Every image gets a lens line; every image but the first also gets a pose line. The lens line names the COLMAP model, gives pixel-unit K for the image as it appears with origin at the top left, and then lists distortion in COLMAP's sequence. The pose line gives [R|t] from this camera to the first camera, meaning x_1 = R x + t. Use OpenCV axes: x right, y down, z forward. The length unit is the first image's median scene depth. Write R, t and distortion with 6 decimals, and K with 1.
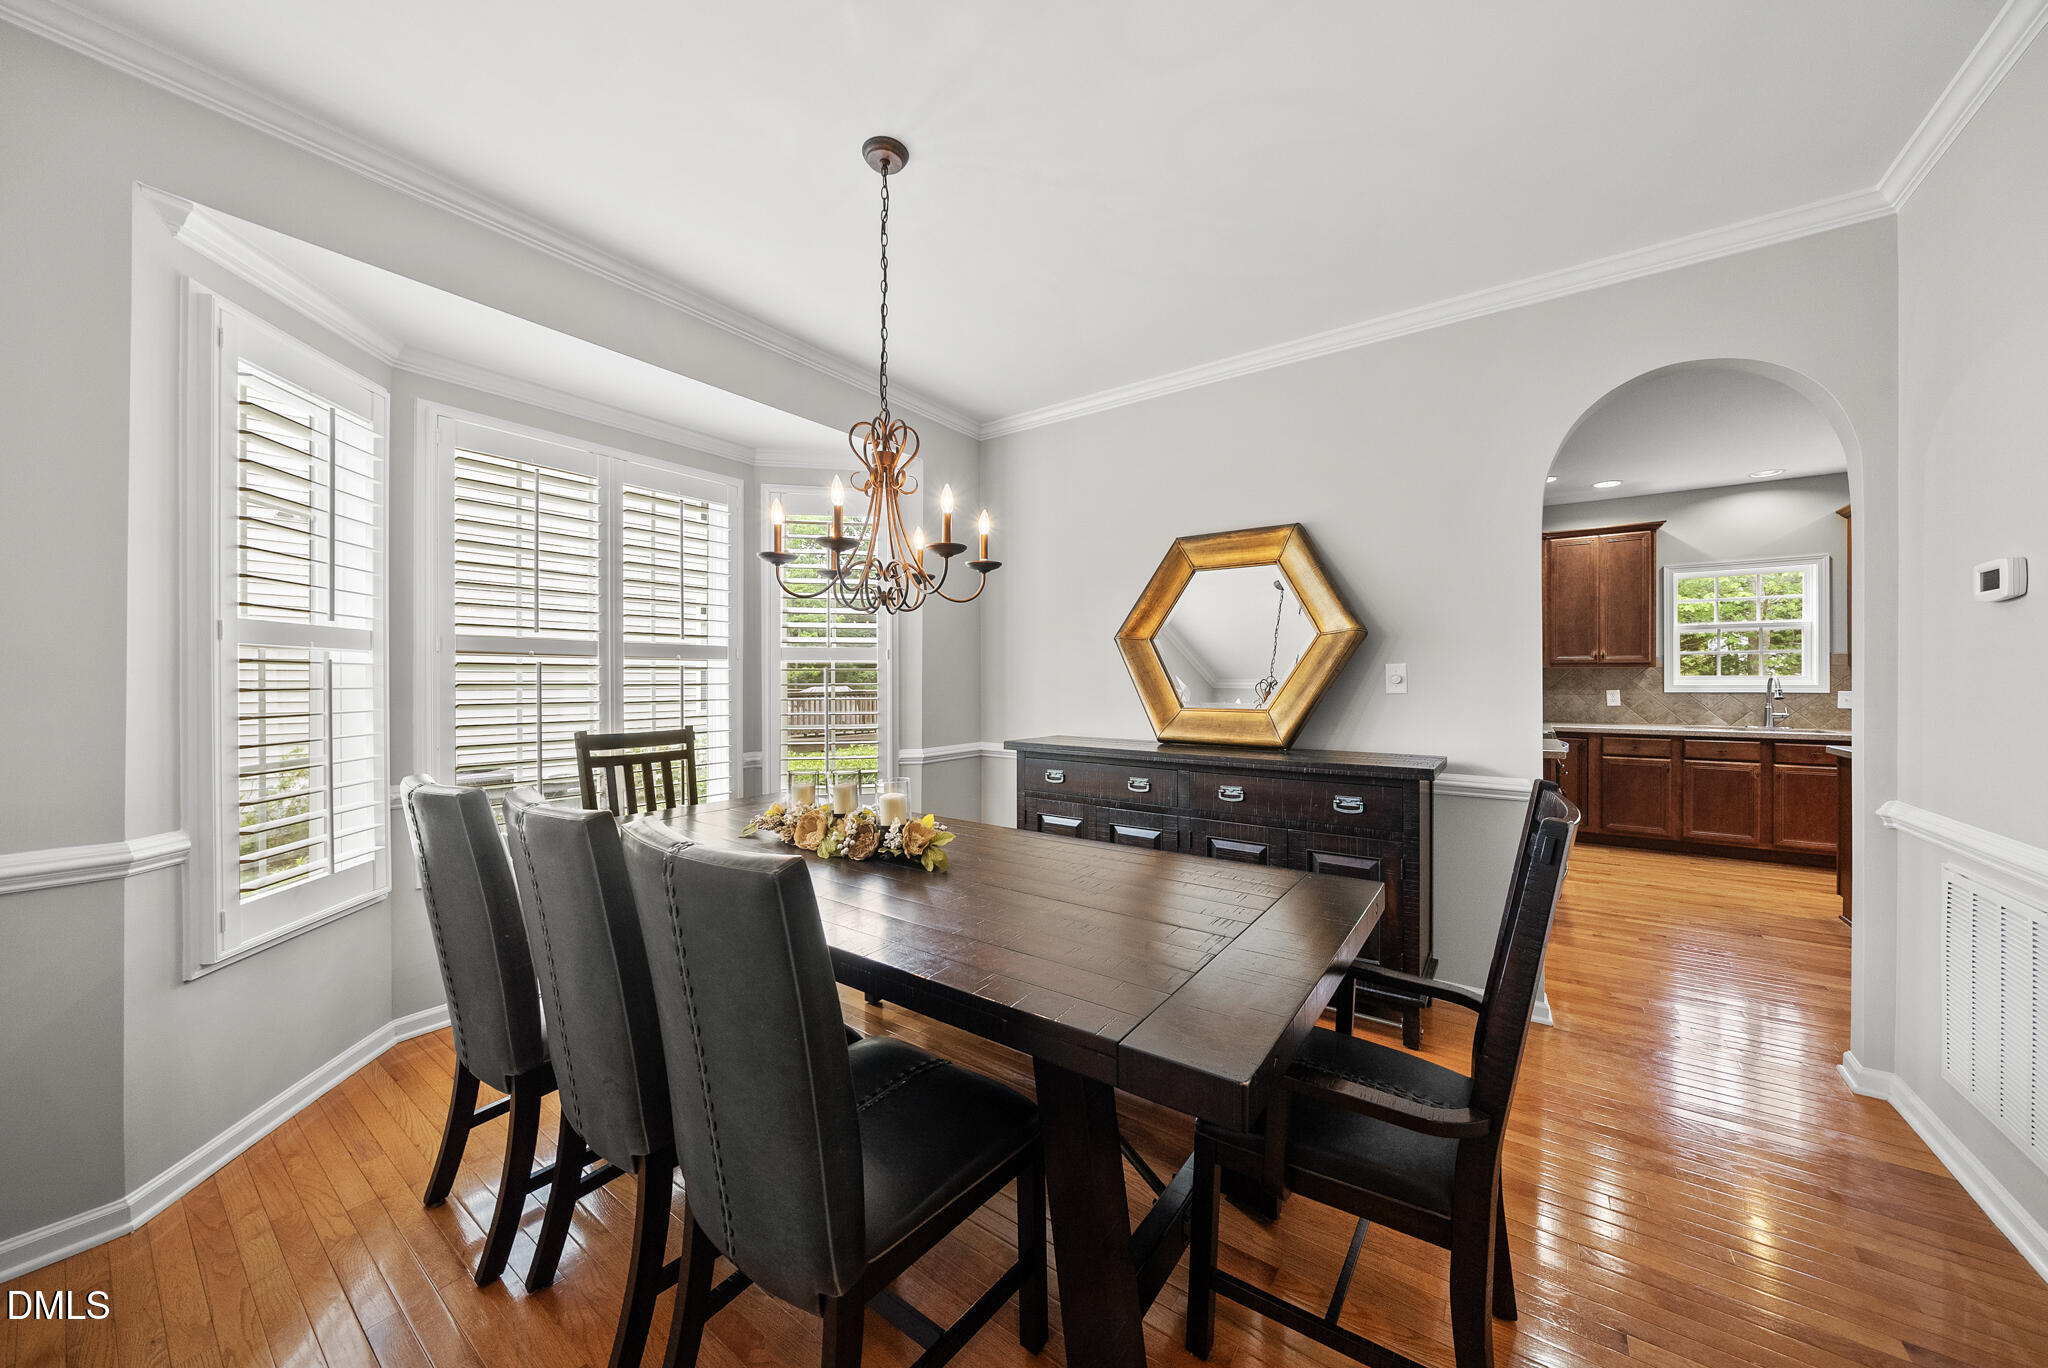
lens RADIAL K [[706.9, 0, 1022.6], [0, 706.9, 682.8], [0, 0, 1]] dist [-0.008576, 0.000211]
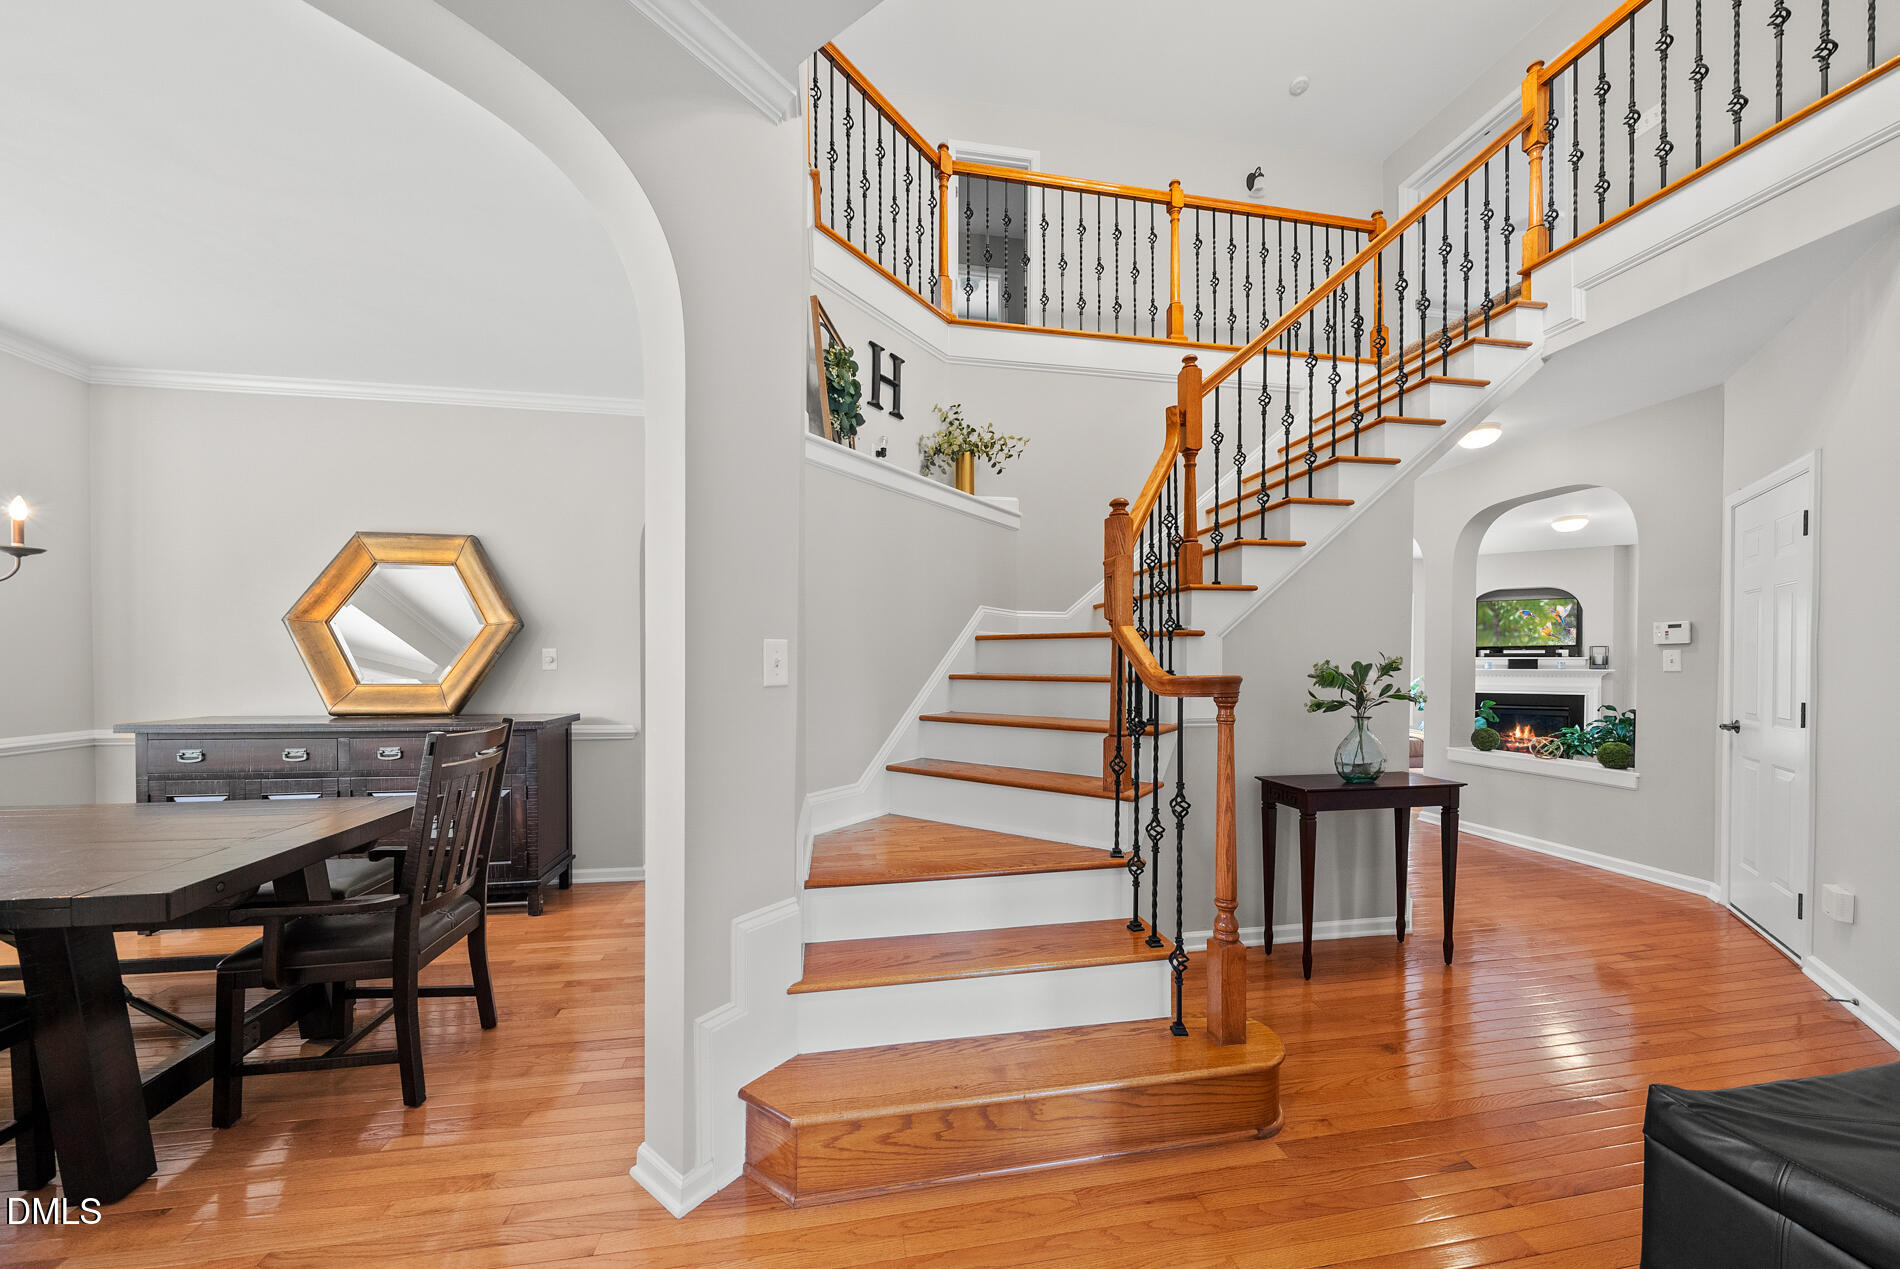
lens RADIAL K [[655.8, 0, 937.4], [0, 655.8, 665.7], [0, 0, 1]] dist [-0.008576, 0.000211]
pose [[0.703997, -0.004680, 0.710188, 0.160828], [-0.001692, 0.999964, 0.008267, -0.004910], [-0.710201, -0.007021, 0.703964, -0.452397]]
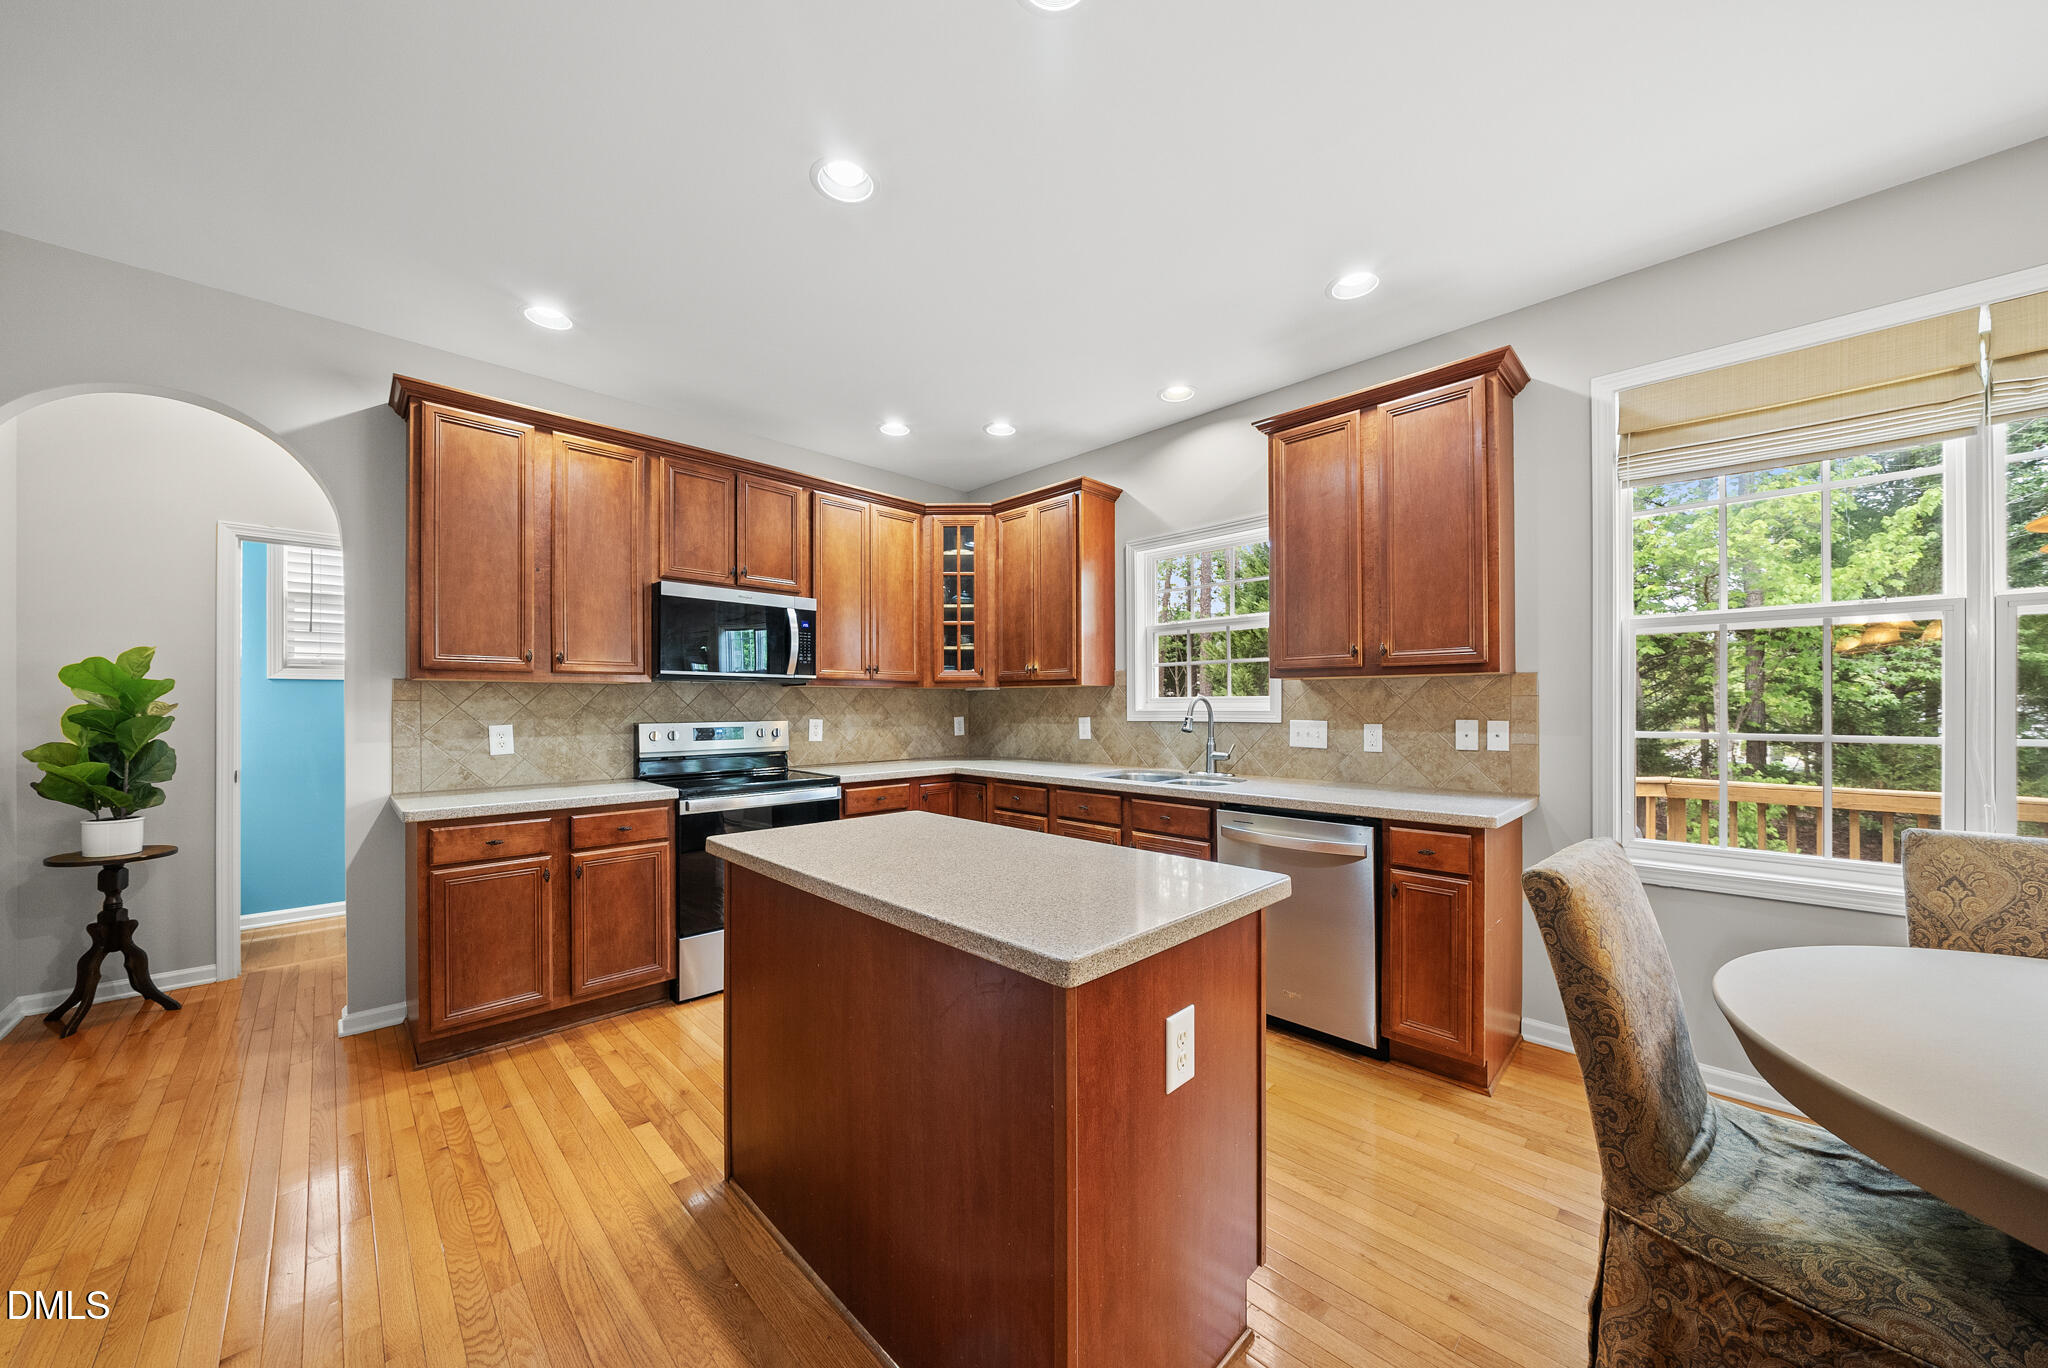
lens RADIAL K [[706.9, 0, 1031.2], [0, 706.9, 702.9], [0, 0, 1]] dist [-0.008576, 0.000211]
pose [[0.987158, -0.001556, -0.159740, 0.899873], [0.000681, 0.999984, -0.005535, -0.000430], [0.159746, 0.005355, 0.987144, 0.271568]]
